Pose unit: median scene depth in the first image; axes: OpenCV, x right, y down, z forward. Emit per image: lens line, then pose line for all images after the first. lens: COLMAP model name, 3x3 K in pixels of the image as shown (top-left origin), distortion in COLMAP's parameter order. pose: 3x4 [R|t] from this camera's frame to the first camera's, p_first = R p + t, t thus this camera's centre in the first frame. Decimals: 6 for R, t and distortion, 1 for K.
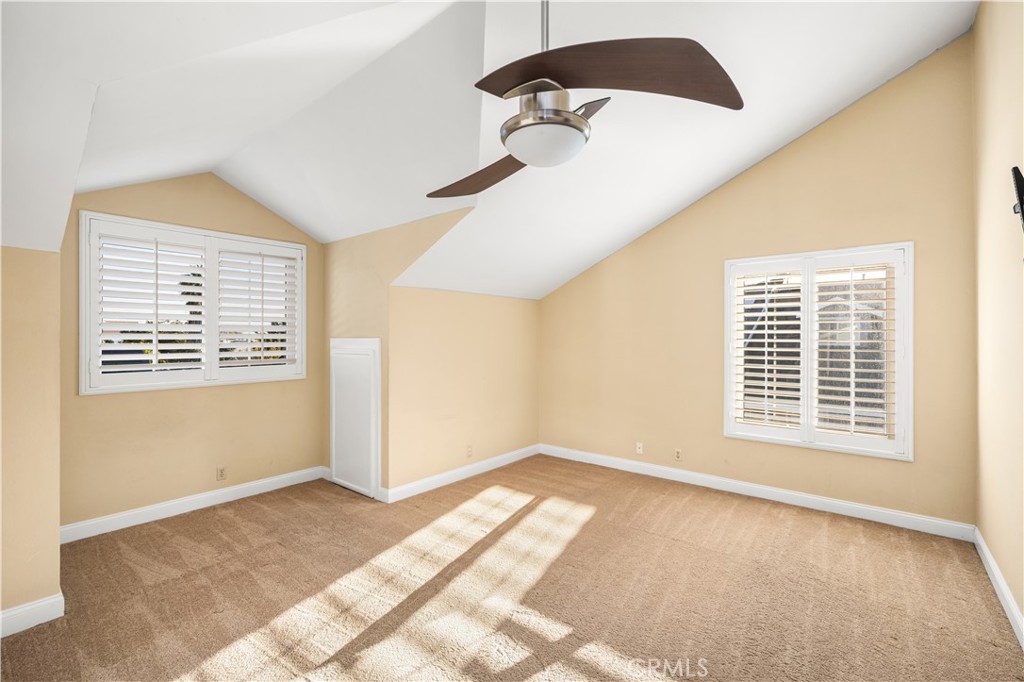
lens RADIAL K [[460.9, 0, 510.7], [0, 460.9, 331.5], [0, 0, 1]] dist [-0.002286, 0.000380]
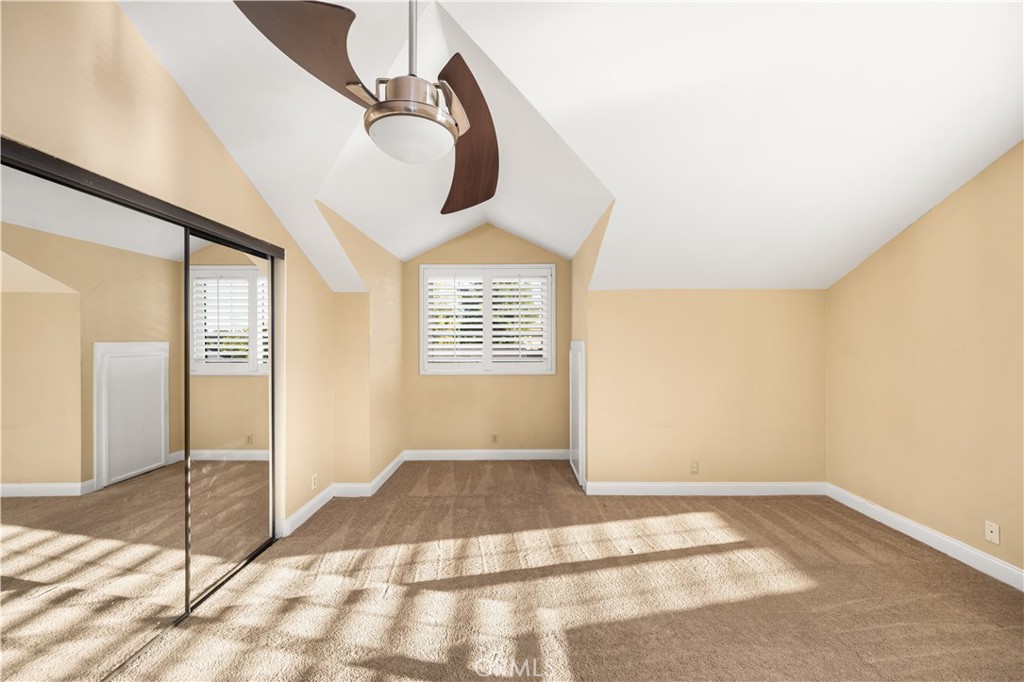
lens RADIAL K [[411.2, 0, 507.4], [0, 411.2, 342.2], [0, 0, 1]] dist [0.002392, 0.000340]
pose [[0.630338, -0.001926, -0.776319, 0.370376], [0.006790, 0.999972, 0.003033, 0.015947], [0.776291, -0.007183, 0.630333, 0.264302]]
